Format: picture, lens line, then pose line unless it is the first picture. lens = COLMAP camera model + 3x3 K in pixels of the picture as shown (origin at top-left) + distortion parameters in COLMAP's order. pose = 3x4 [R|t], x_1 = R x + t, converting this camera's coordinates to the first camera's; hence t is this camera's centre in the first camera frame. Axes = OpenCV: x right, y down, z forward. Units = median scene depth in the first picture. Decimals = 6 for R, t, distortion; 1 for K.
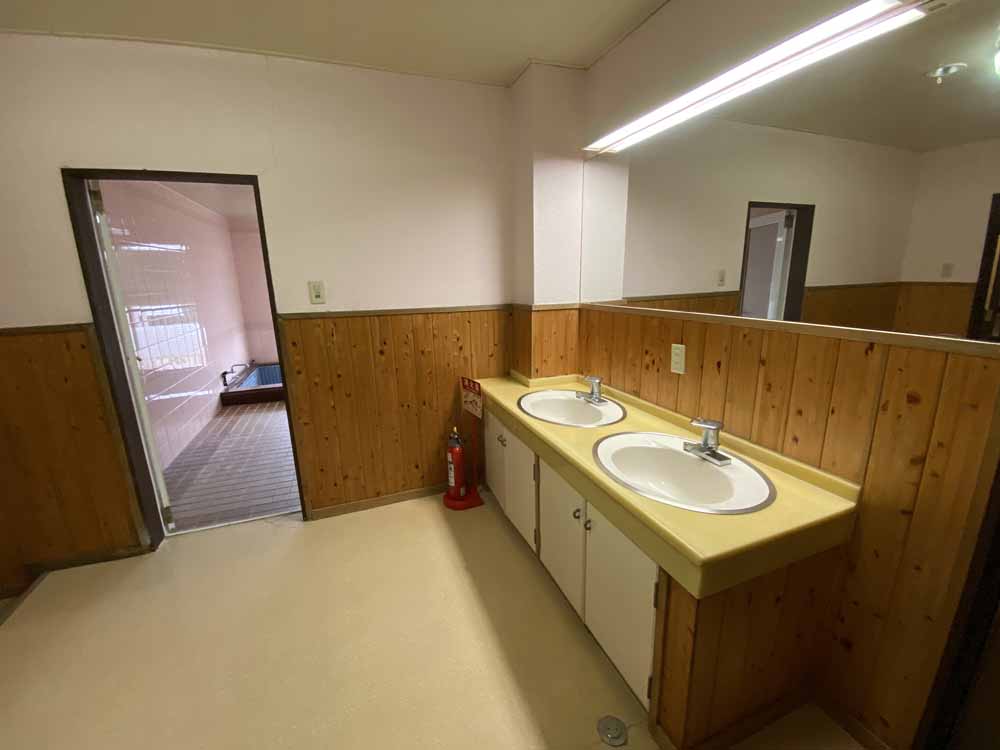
lens RADIAL K [[411.1, 0, 505.8], [0, 411.1, 373.5], [0, 0, 1]] dist [-0.013079, -0.001126]
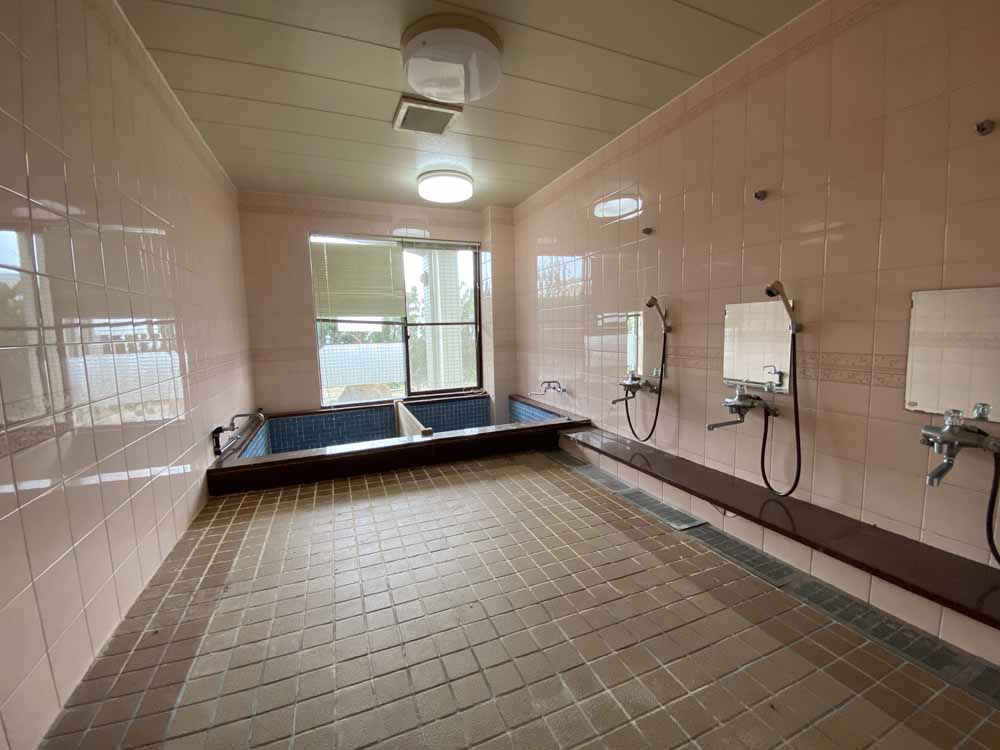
lens RADIAL K [[411.1, 0, 496.6], [0, 411.1, 372.2], [0, 0, 1]] dist [-0.013079, -0.001126]
pose [[0.999771, -0.014358, 0.015891, -0.340238], [0.016259, 0.991794, -0.126805, -0.002968], [-0.013940, 0.127035, 0.991800, 0.469298]]
